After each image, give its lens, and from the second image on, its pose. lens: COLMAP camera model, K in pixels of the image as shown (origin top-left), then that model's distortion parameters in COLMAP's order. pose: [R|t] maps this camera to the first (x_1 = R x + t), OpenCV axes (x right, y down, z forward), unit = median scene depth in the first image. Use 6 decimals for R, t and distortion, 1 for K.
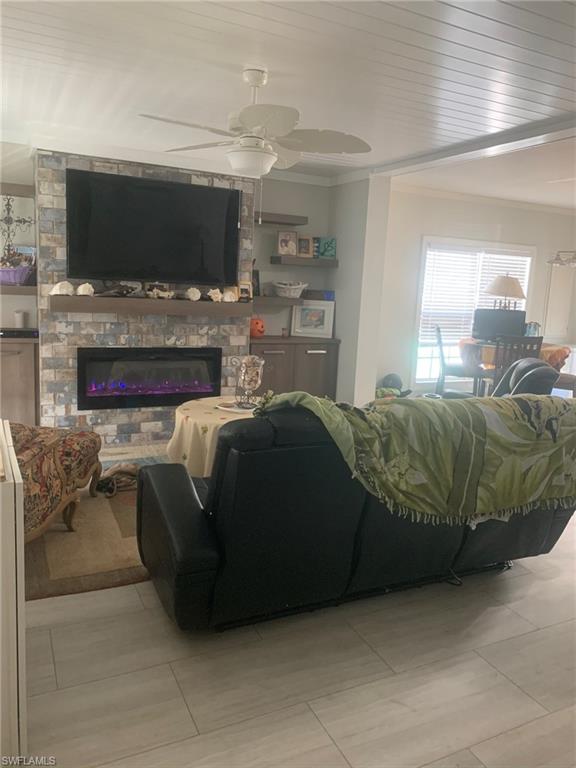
lens RADIAL K [[589.5, 0, 290.5], [0, 589.5, 380.1], [0, 0, 1]] dist [0.074143, -0.092550]
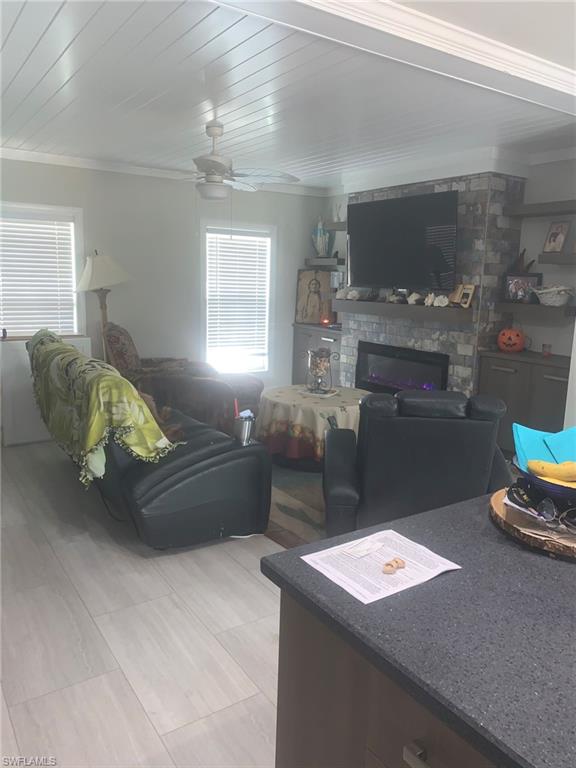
lens RADIAL K [[589.5, 0, 290.5], [0, 589.5, 380.1], [0, 0, 1]] dist [0.074143, -0.092550]
pose [[0.152065, 0.123971, -0.980565, 0.825532], [-0.184173, 0.978280, 0.095120, -0.061255], [0.971060, 0.166129, 0.171594, 0.610484]]
